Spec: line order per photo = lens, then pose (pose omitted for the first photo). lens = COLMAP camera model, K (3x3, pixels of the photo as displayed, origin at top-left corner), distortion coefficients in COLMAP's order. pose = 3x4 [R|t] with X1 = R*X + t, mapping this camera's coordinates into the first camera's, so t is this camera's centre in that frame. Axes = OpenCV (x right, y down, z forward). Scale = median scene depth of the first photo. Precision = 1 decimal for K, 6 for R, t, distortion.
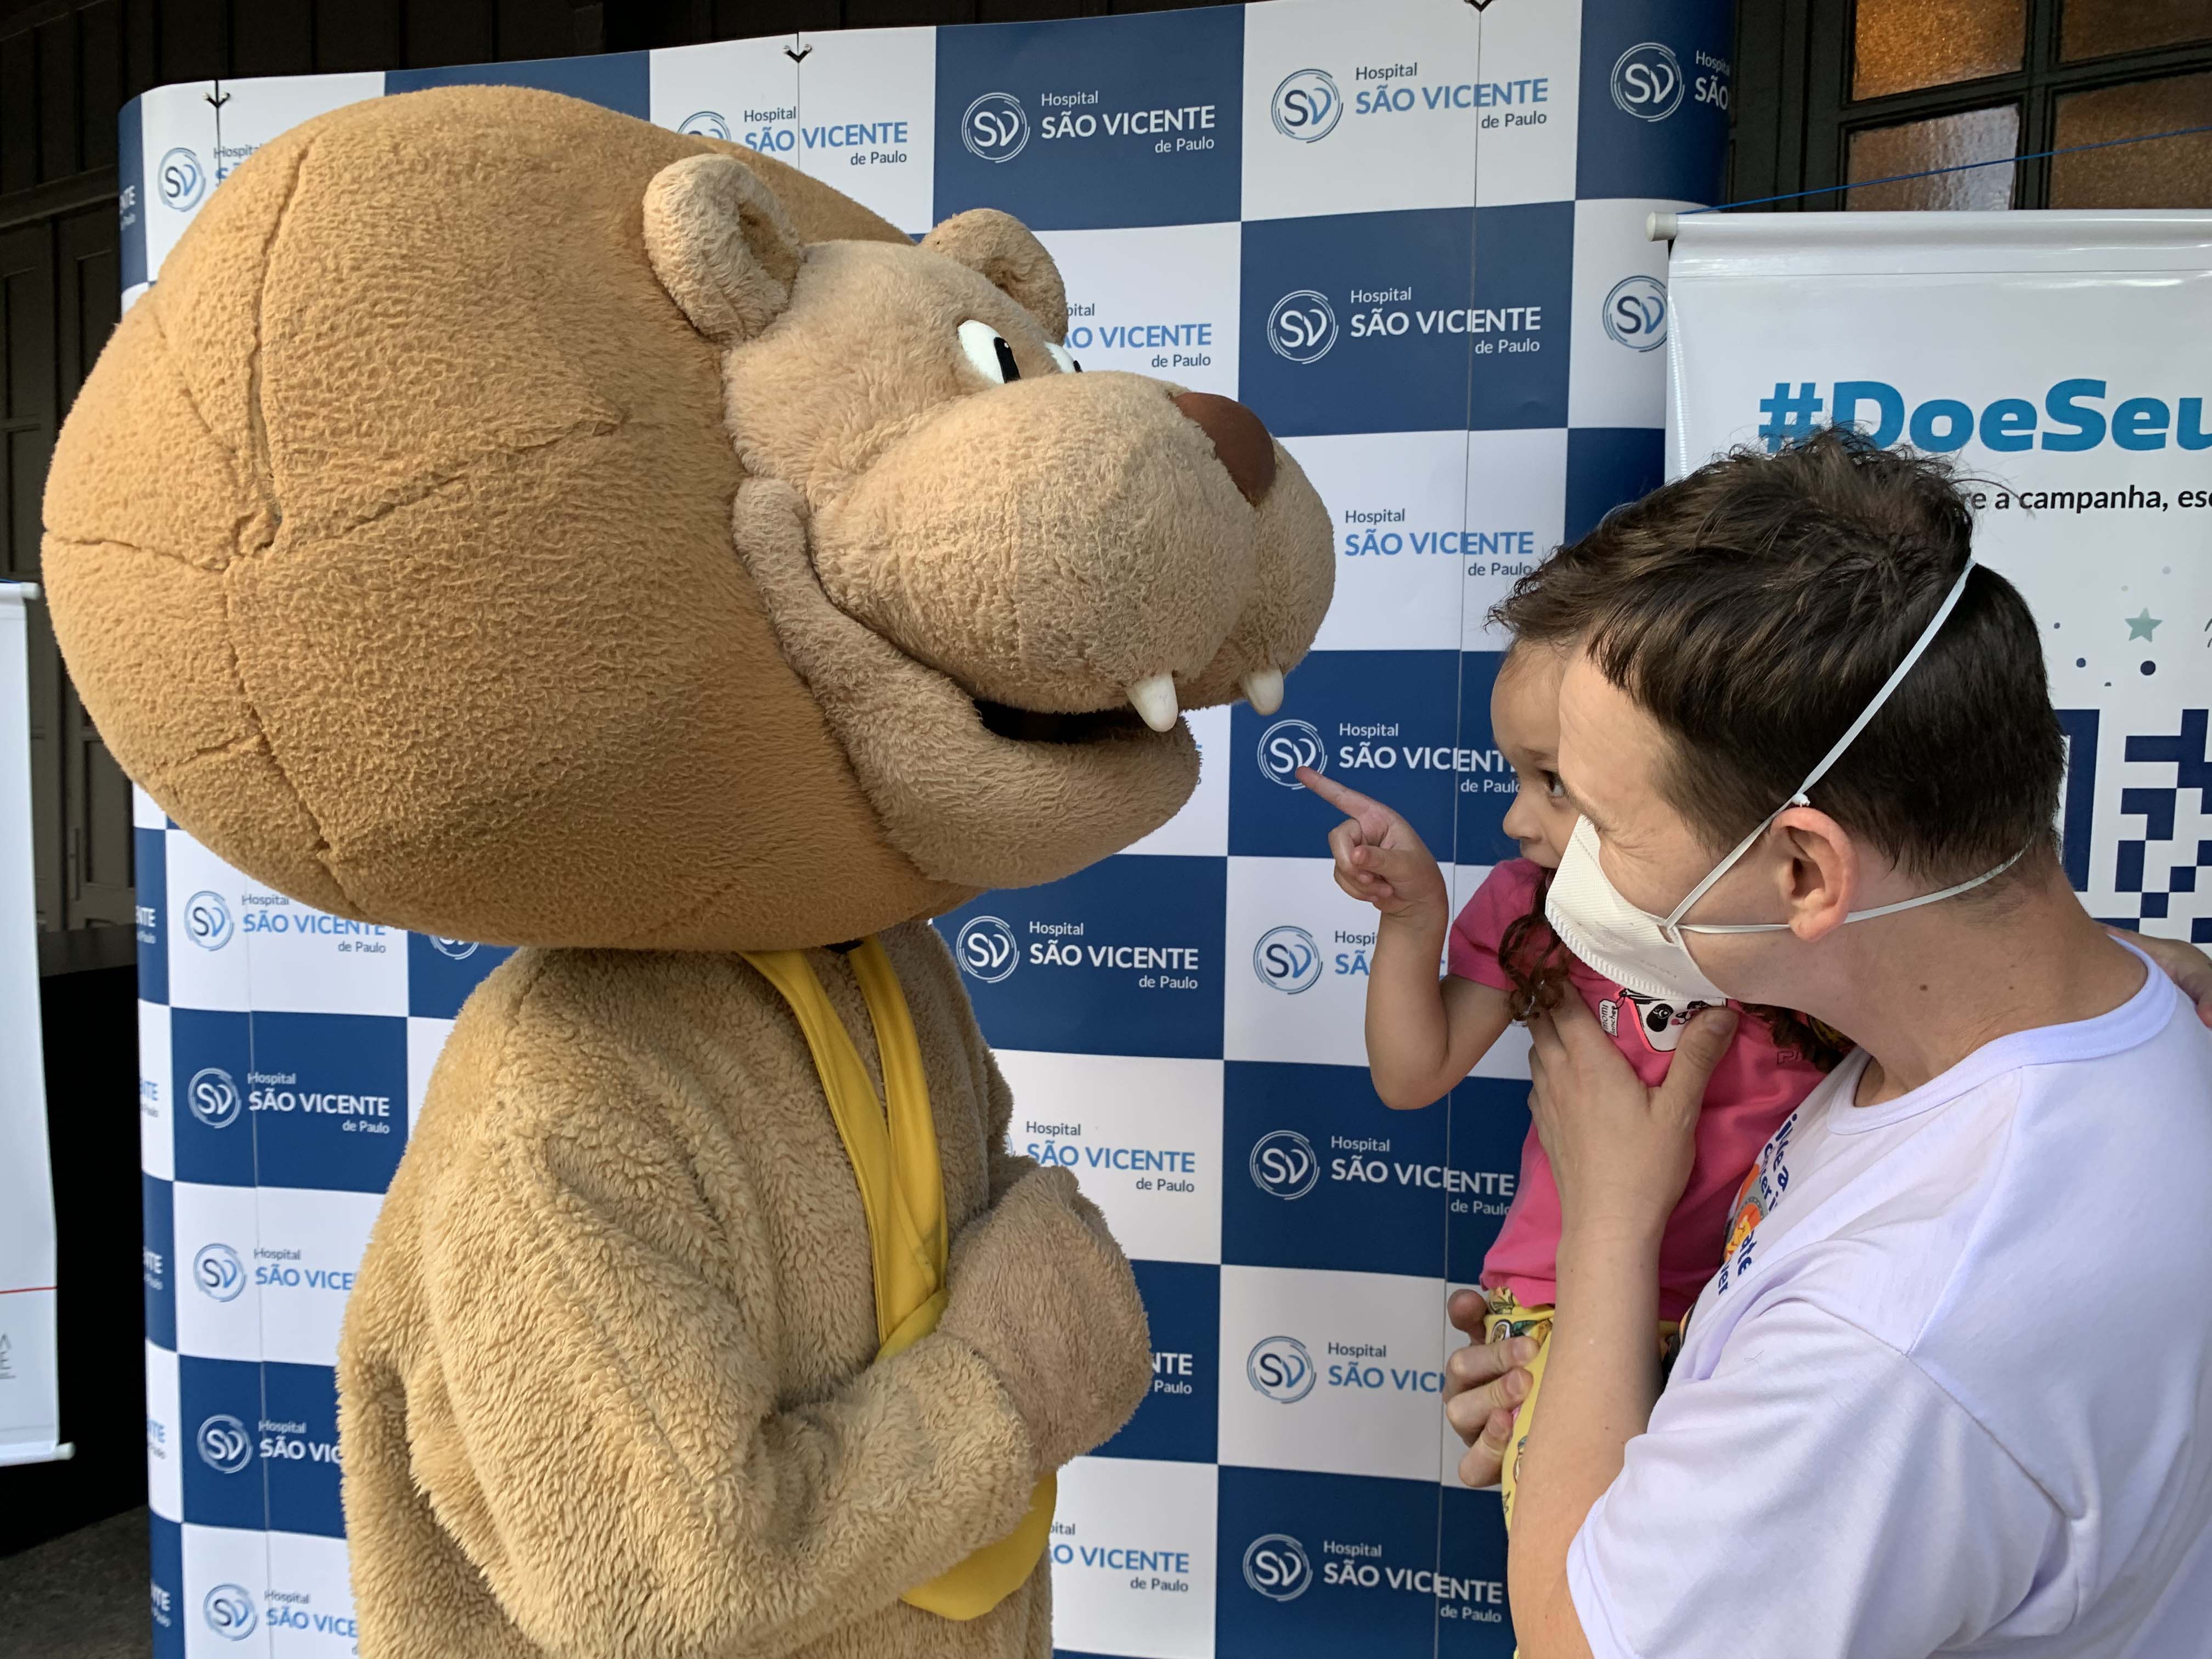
lens RADIAL K [[1671.6, 0, 1106.0], [0, 1671.6, 829.5], [0, 0, 1]] dist [0.008593, -0.005164]
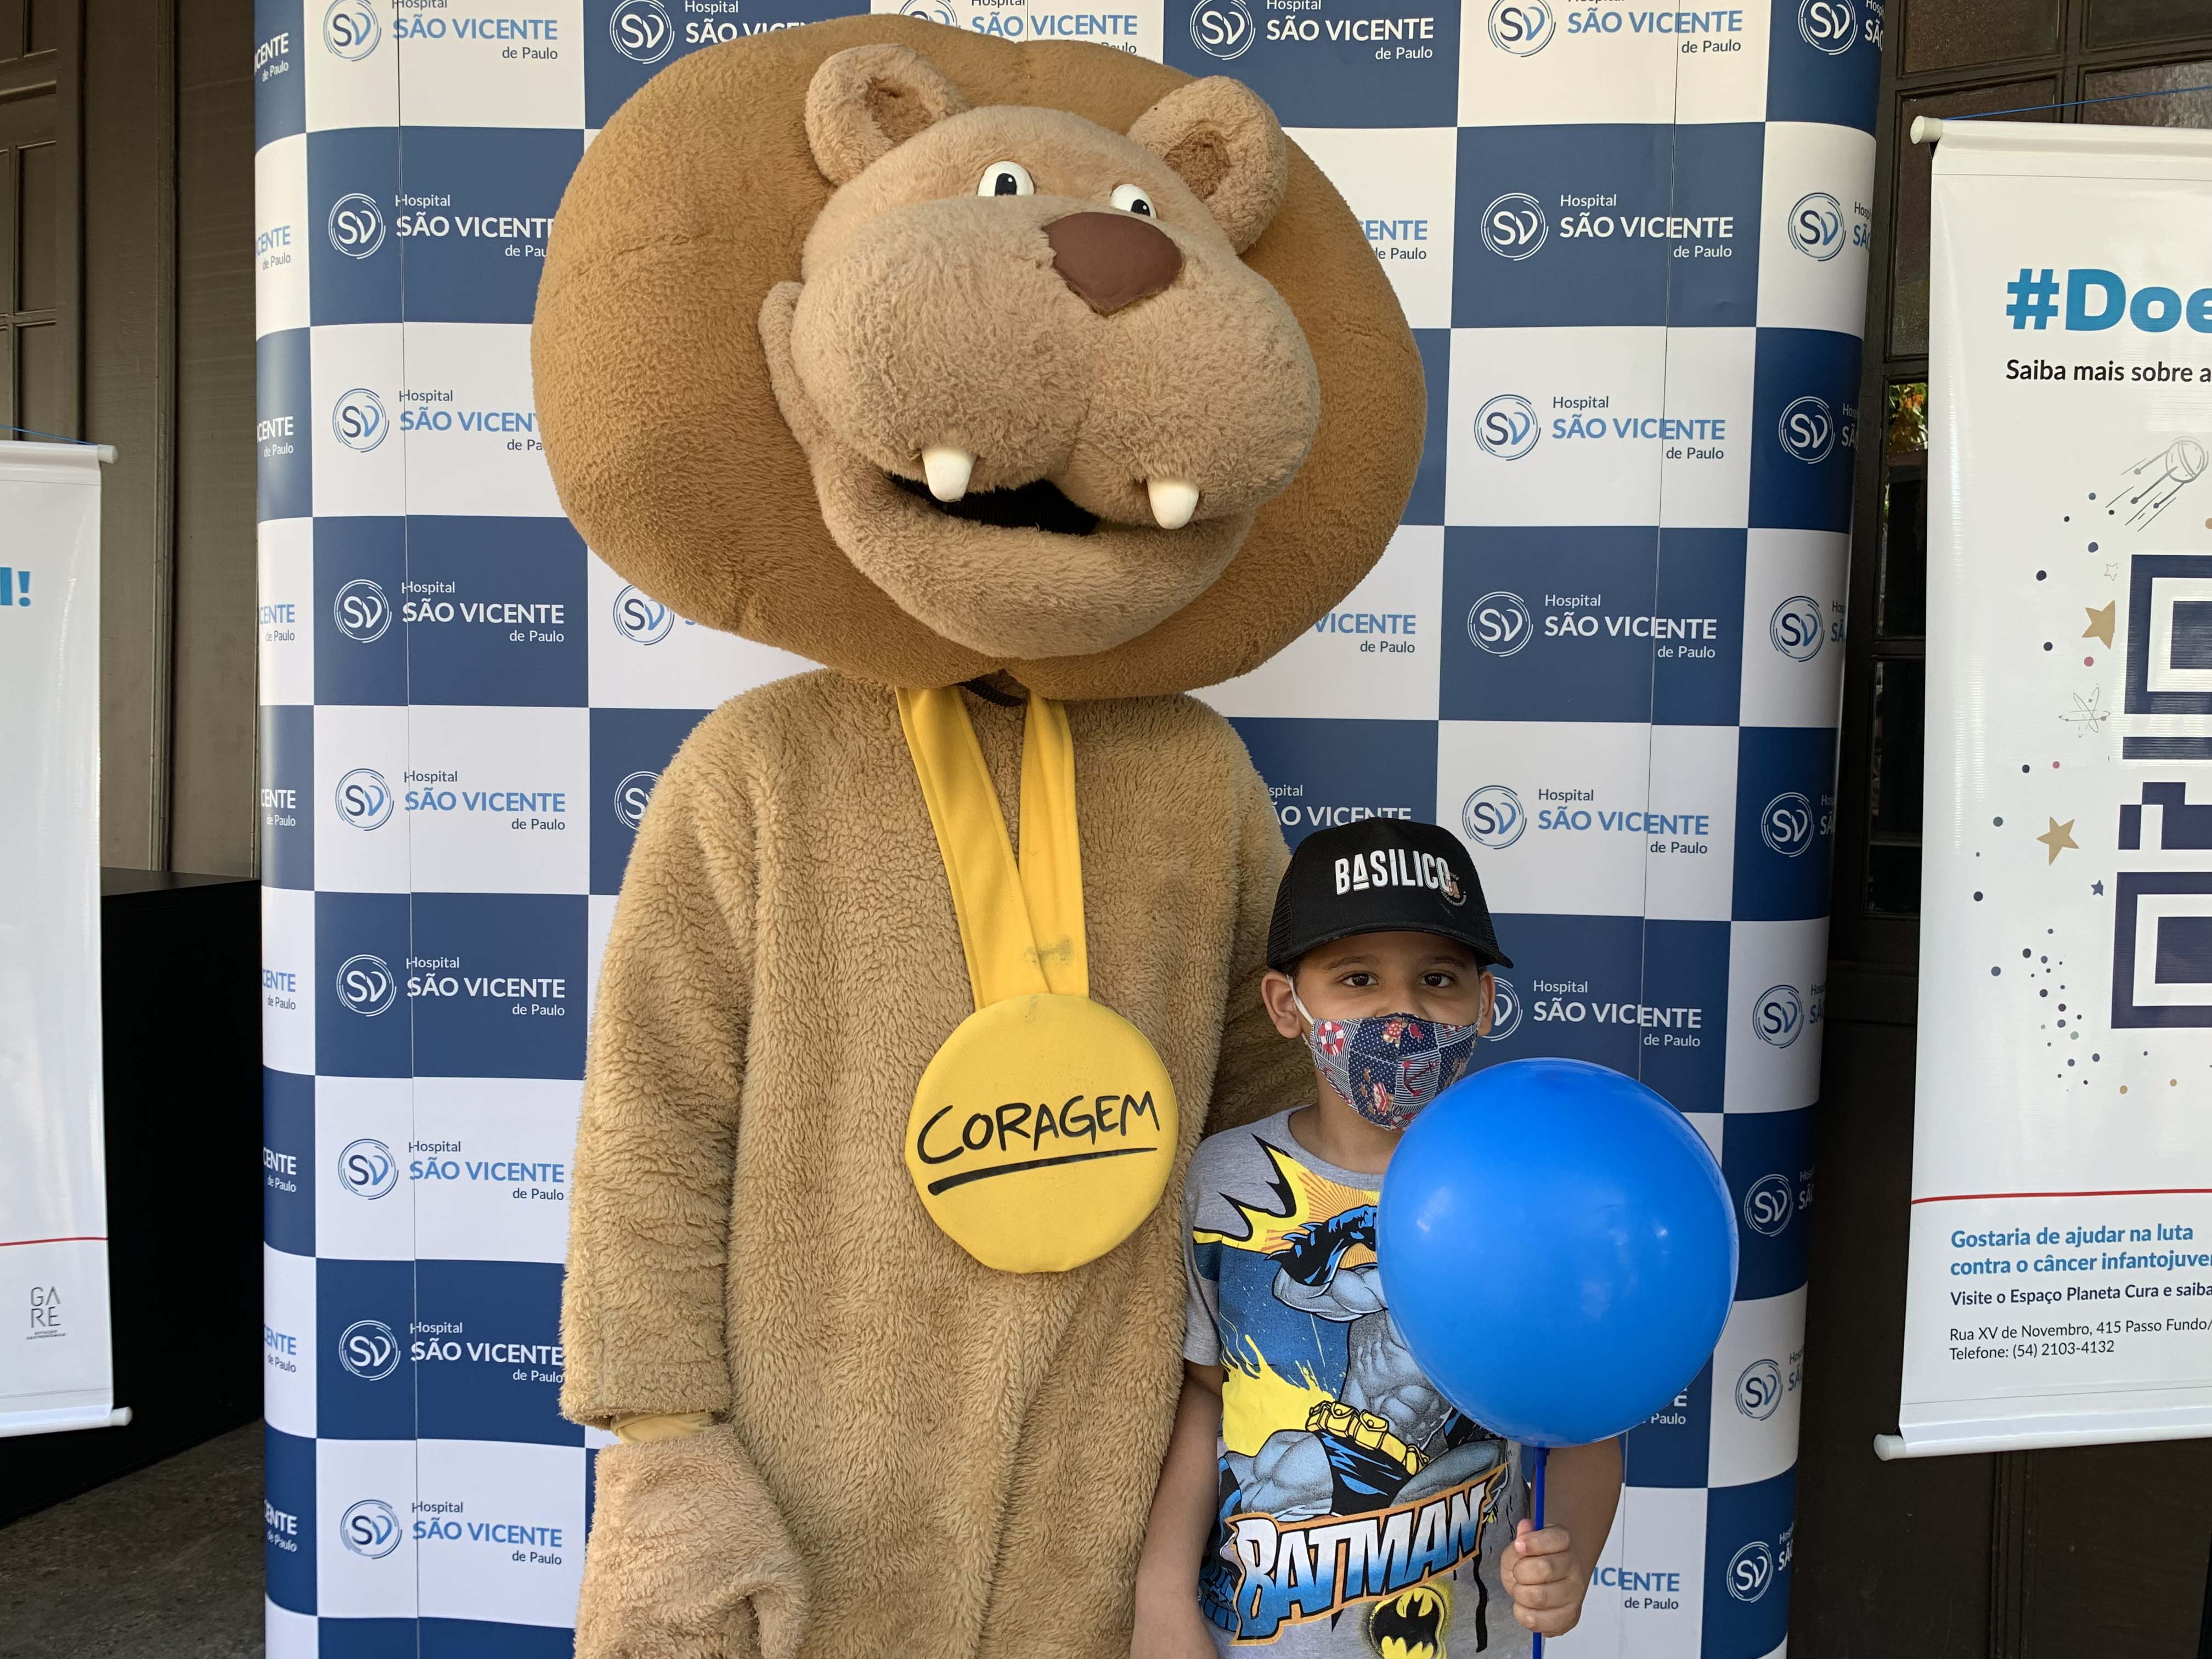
lens RADIAL K [[1689.2, 0, 1099.0], [0, 1689.2, 828.6], [0, 0, 1]] dist [0.005795, 0.003092]
pose [[0.986878, -0.002719, 0.161443, -0.325219], [0.005571, 0.999836, -0.017212, 0.106162], [-0.161370, 0.017886, 0.986732, -0.029116]]
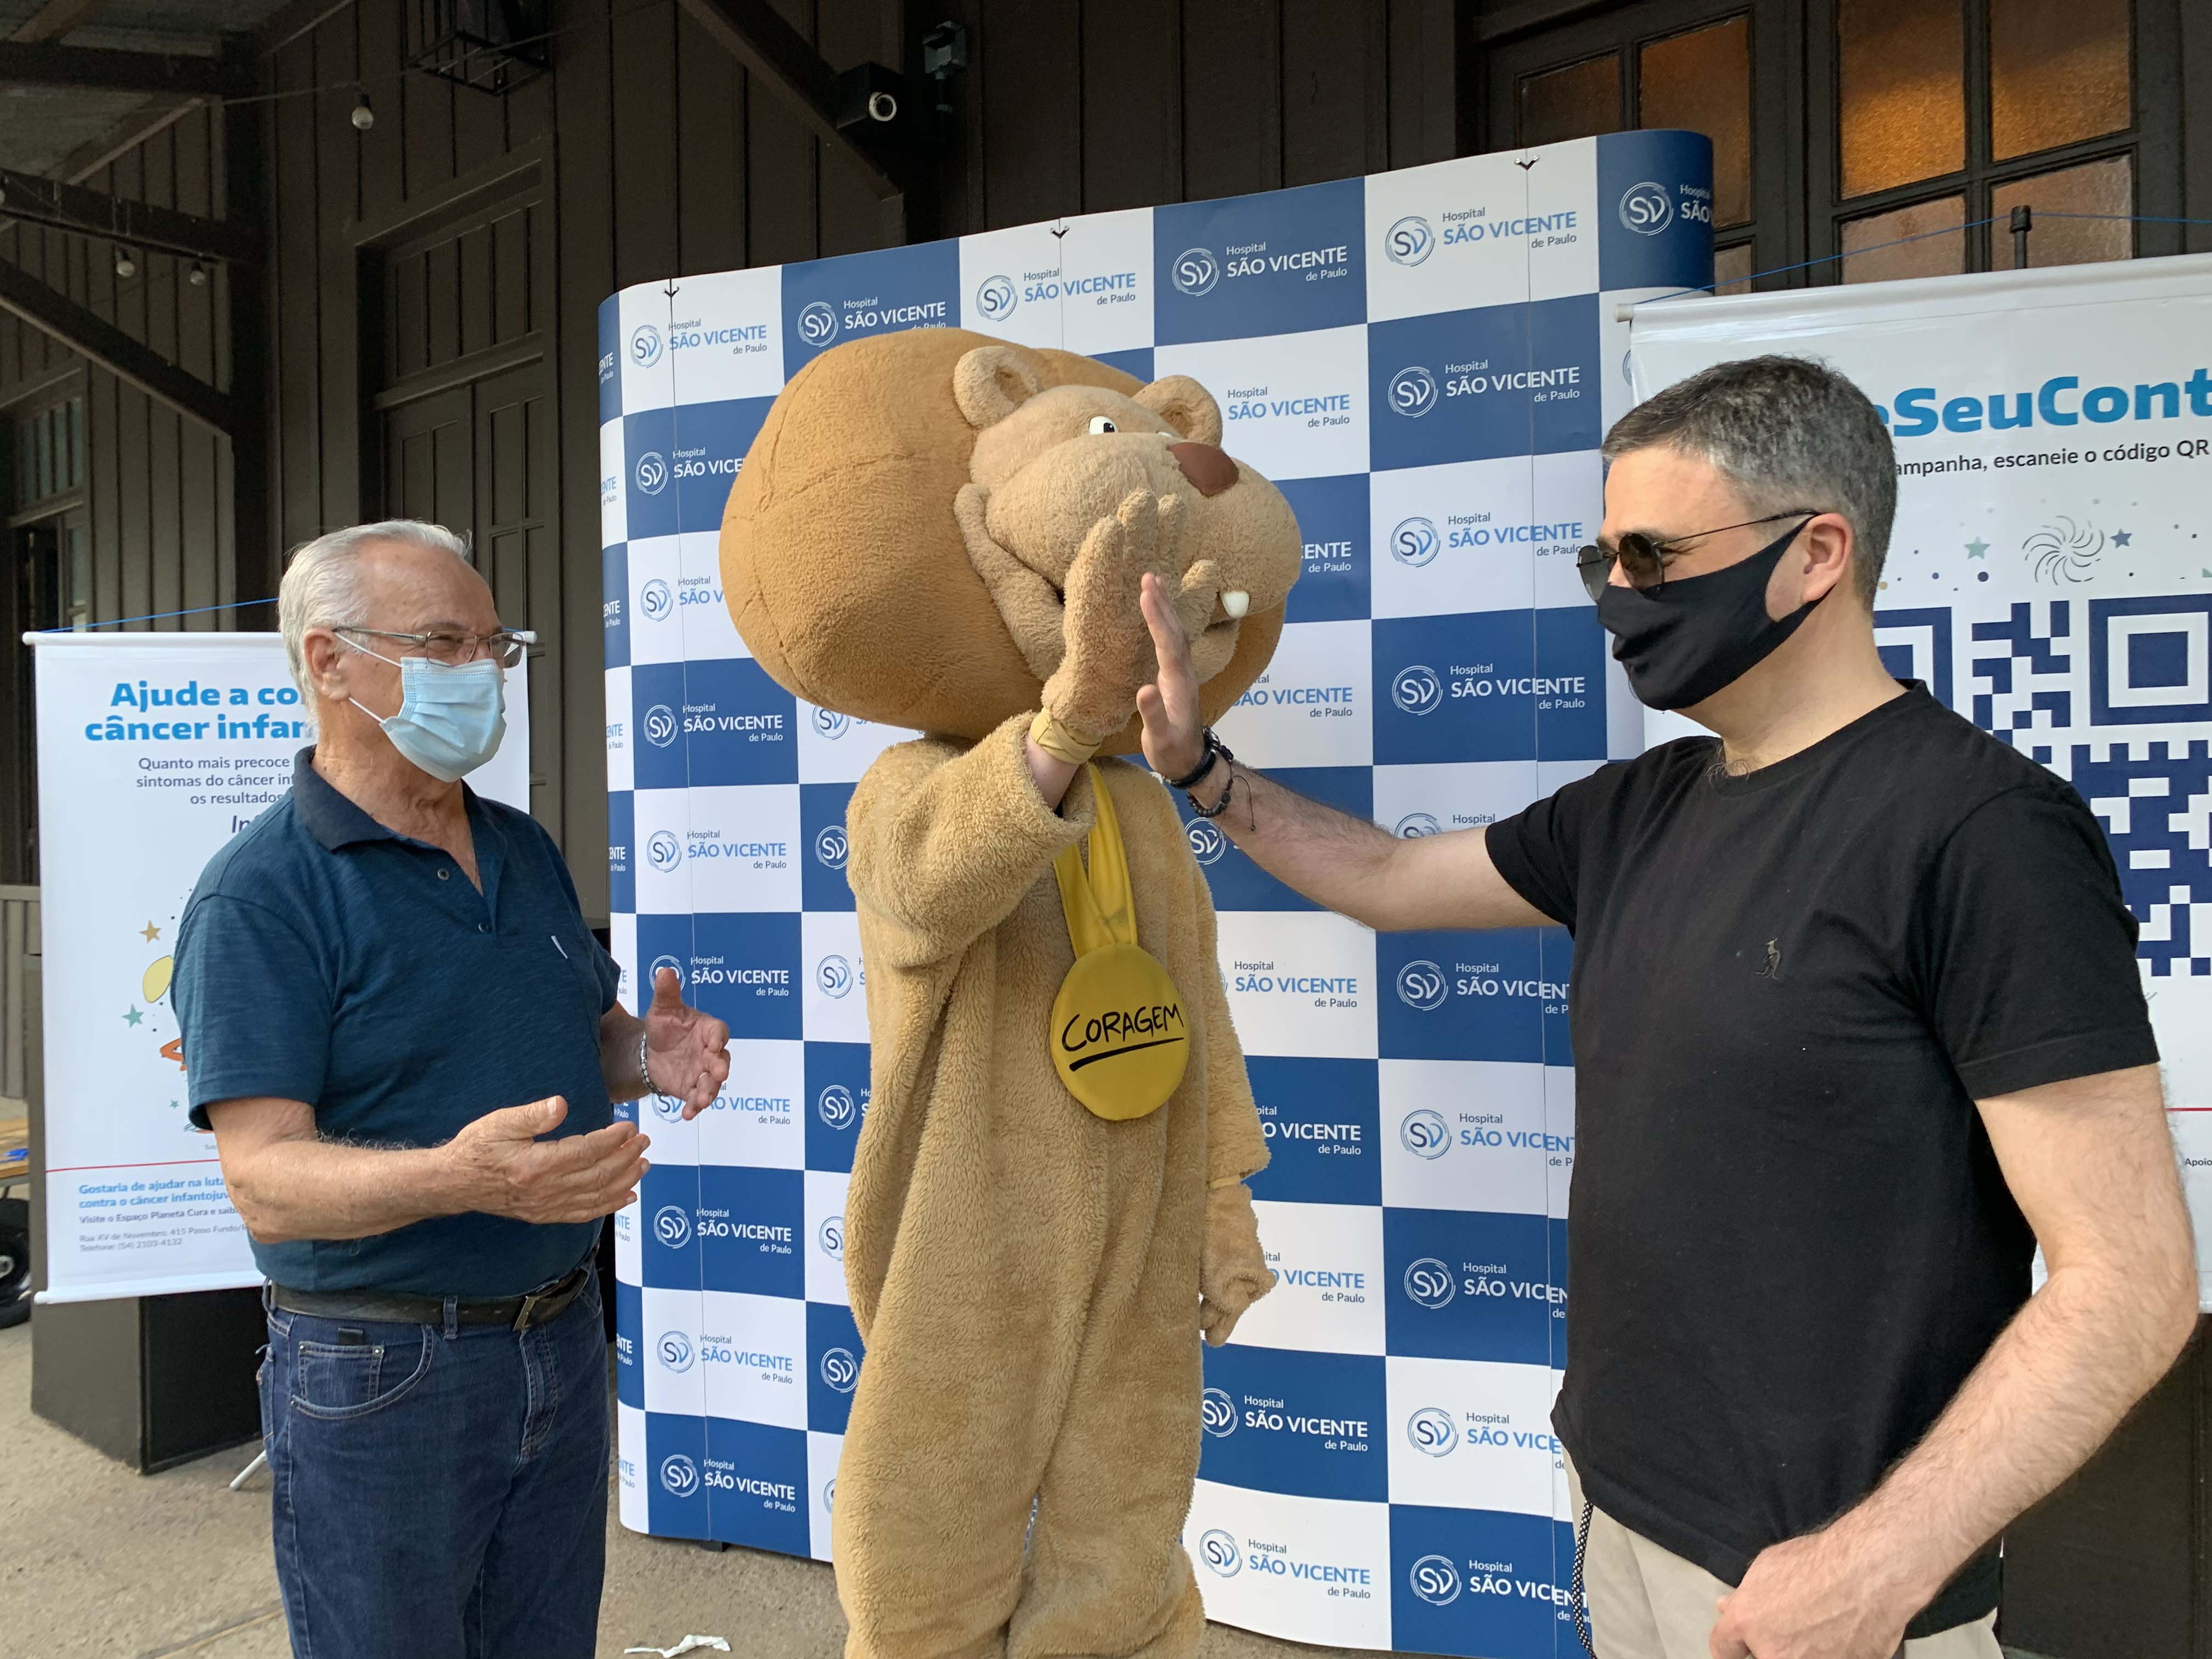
lens RADIAL K [[1689.2, 0, 1099.0], [0, 1689.2, 828.6], [0, 0, 1]] dist [0.005795, 0.003092]
pose [[0.990653, -0.031592, -0.132700, 0.031381], [0.023230, 0.997673, -0.064094, 0.159473], [0.134416, 0.060412, 0.989082, -0.446212]]
